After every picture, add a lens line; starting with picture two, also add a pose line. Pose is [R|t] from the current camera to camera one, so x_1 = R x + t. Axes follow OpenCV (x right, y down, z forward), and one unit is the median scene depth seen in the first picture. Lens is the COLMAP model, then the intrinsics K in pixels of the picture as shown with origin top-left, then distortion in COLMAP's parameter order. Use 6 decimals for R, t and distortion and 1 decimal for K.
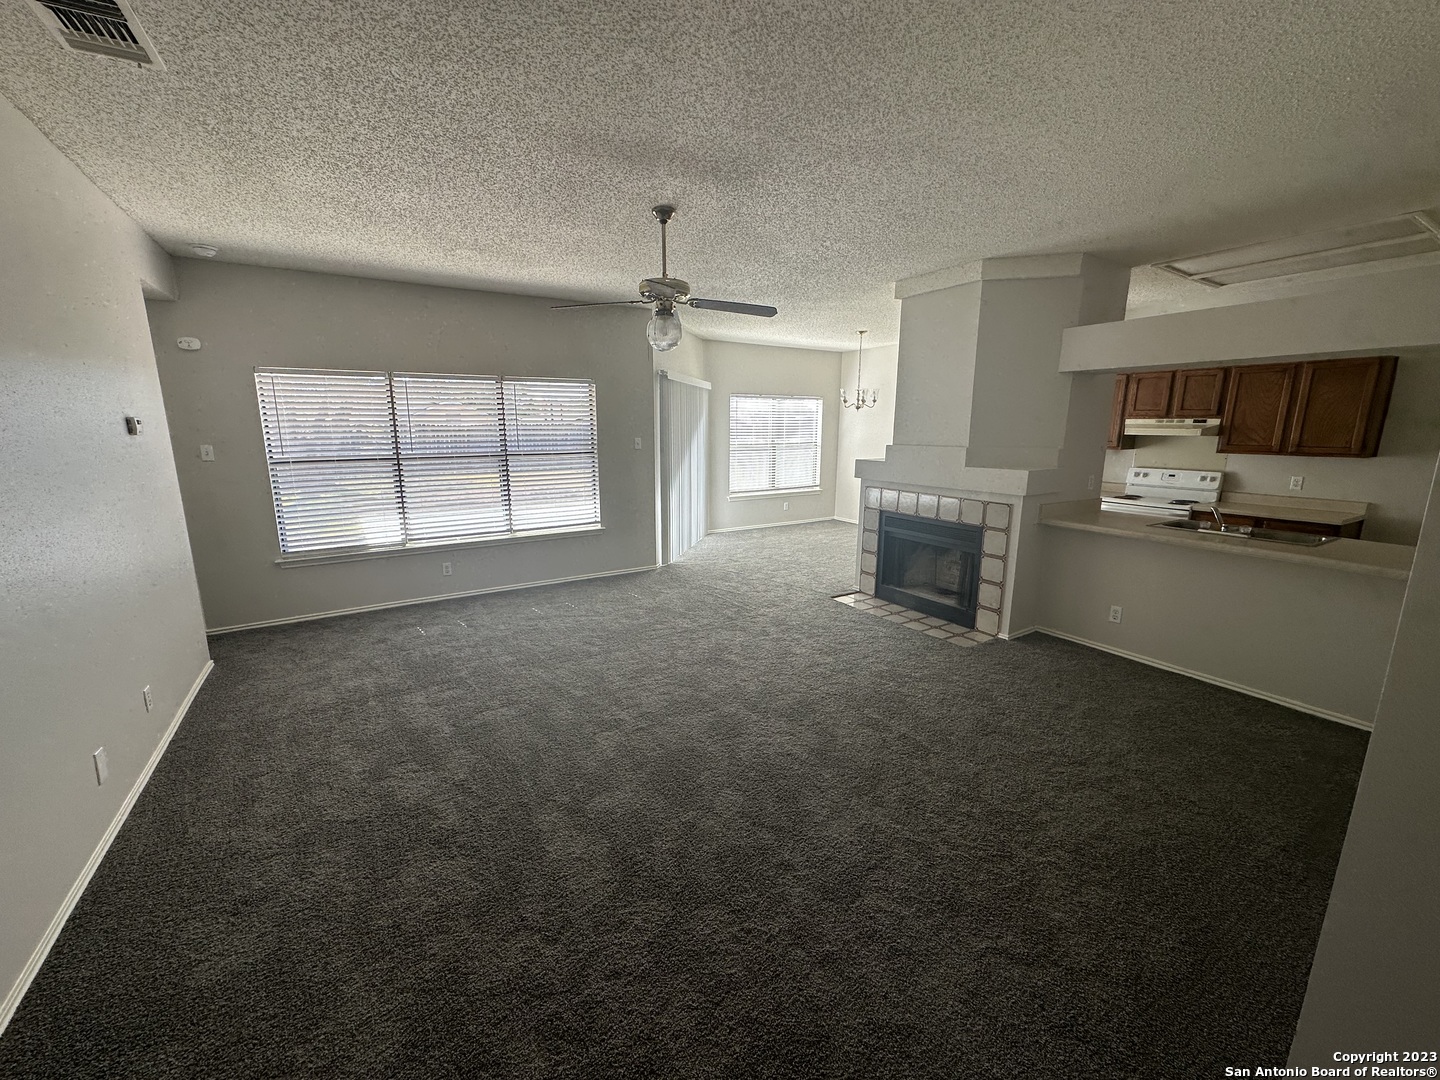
lens RADIAL K [[577.3, 0, 721.0], [0, 577.3, 535.0], [0, 0, 1]] dist [0.002134, 0.001237]
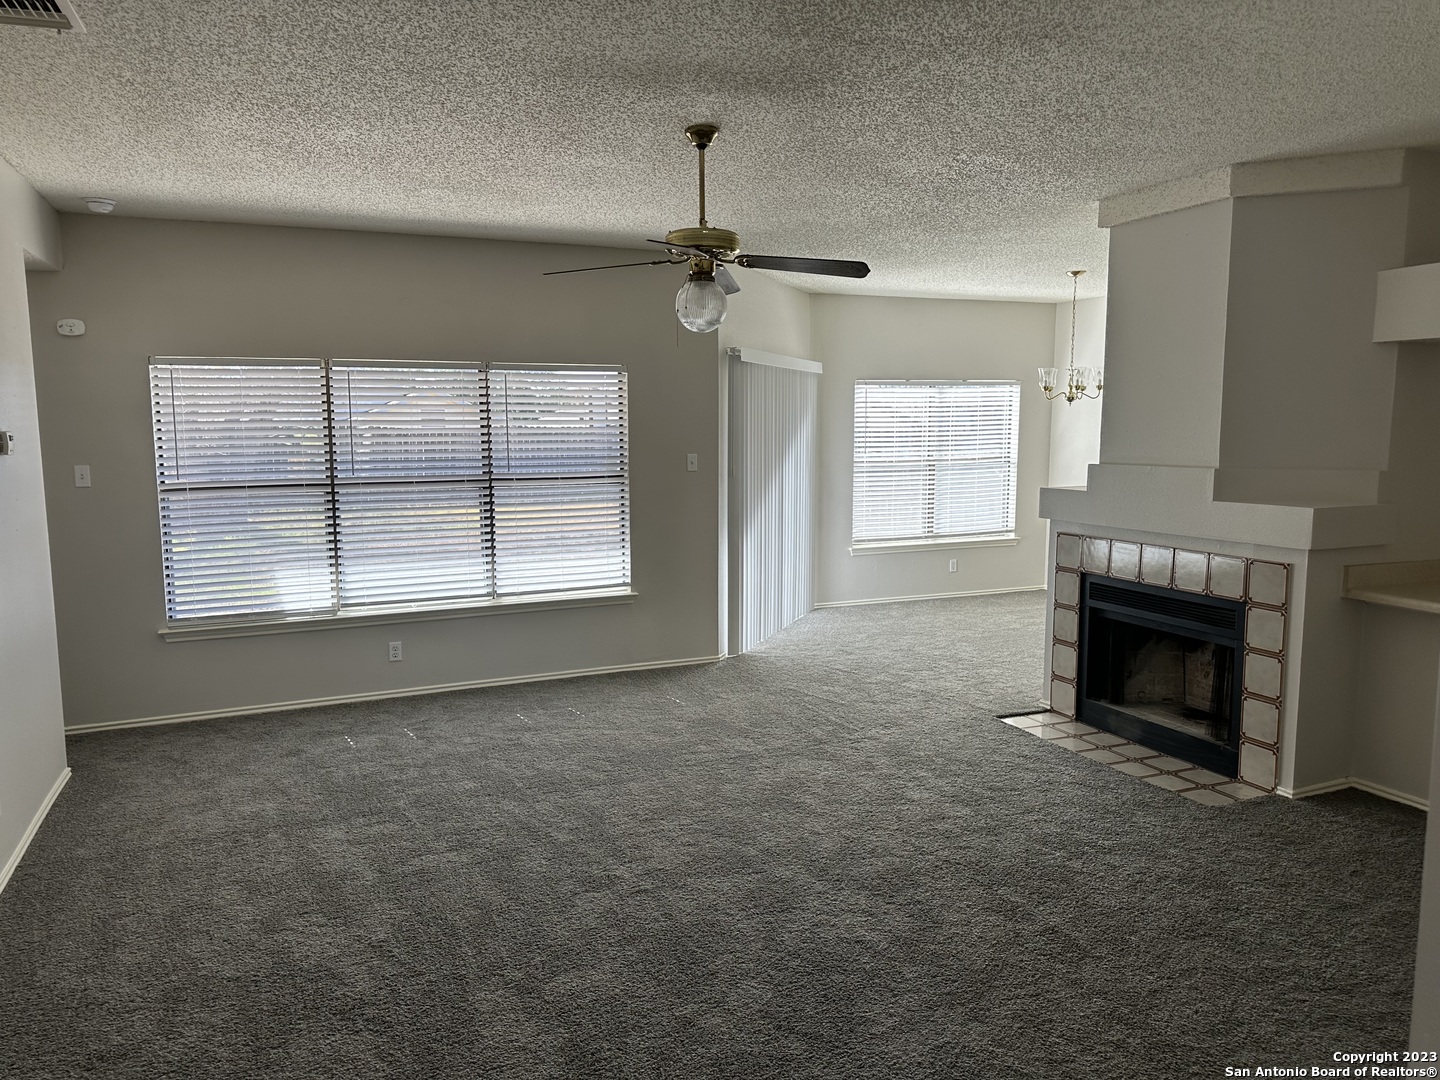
lens RADIAL K [[1016.5, 0, 722.0], [0, 1016.5, 536.1], [0, 0, 1]] dist [0.043915, -0.041789]
pose [[0.987973, 0.010070, -0.154299, 0.096516], [-0.022142, 0.996807, -0.076720, 0.012099], [0.153034, 0.079214, 0.985041, -0.133570]]
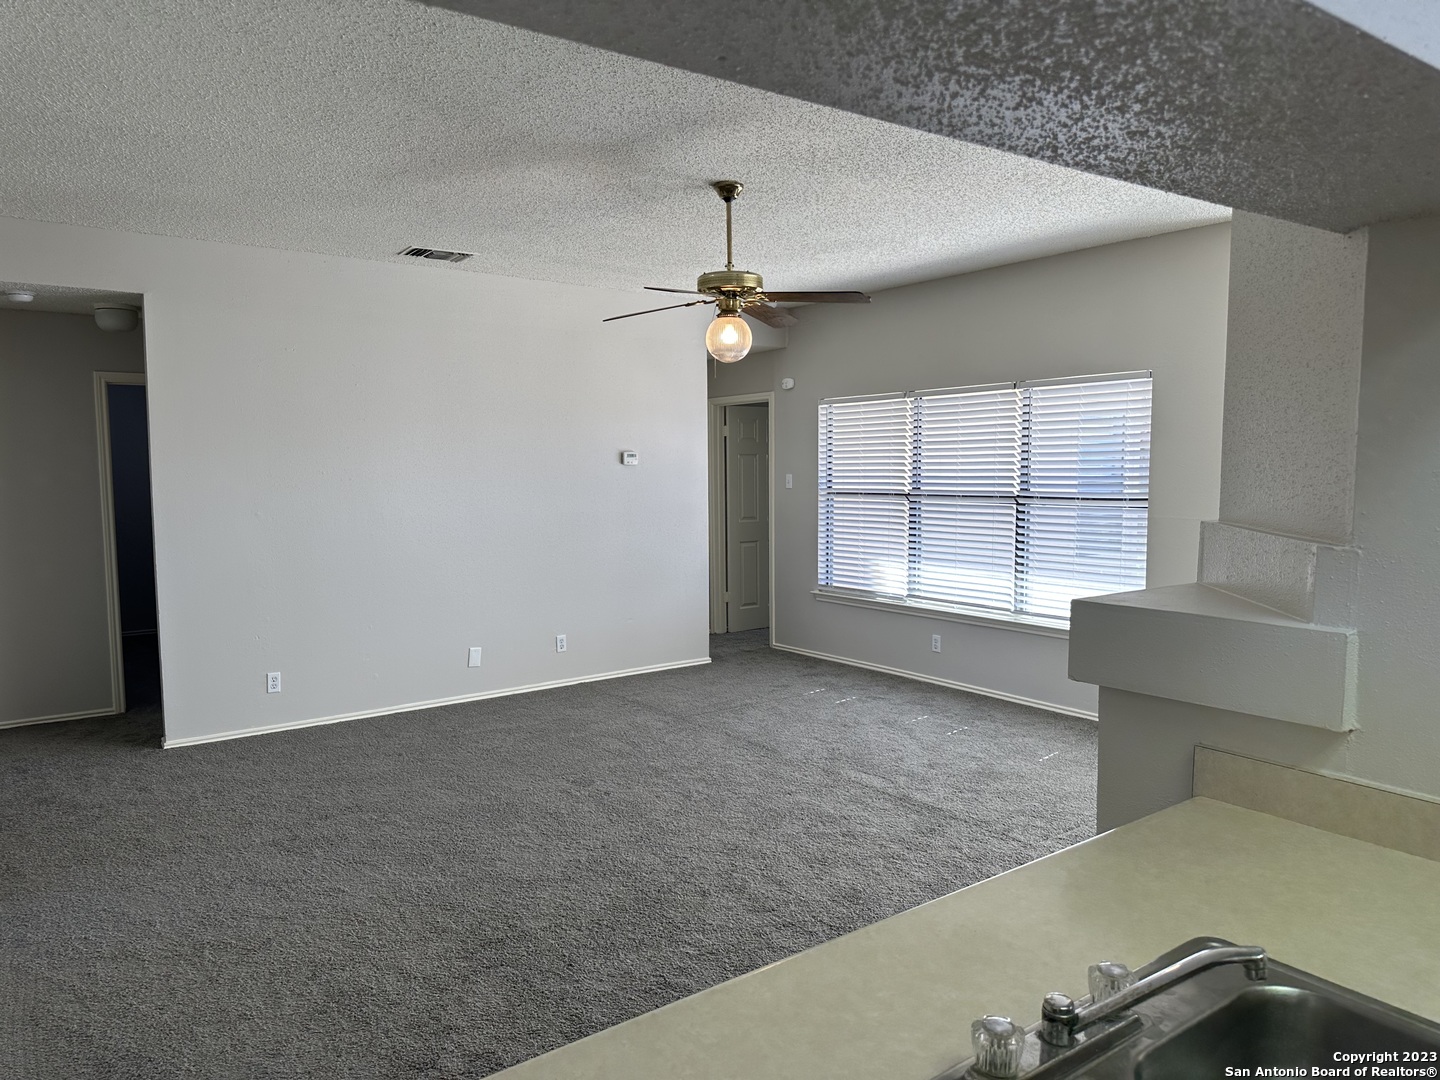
lens RADIAL K [[1016.5, 0, 715.6], [0, 1016.5, 542.3], [0, 0, 1]] dist [0.043915, -0.041789]
pose [[0.054218, 0.080629, -0.995269, 1.056809], [-0.175243, 0.982033, 0.070010, -0.145378], [0.983031, 0.170618, 0.067373, 0.789755]]
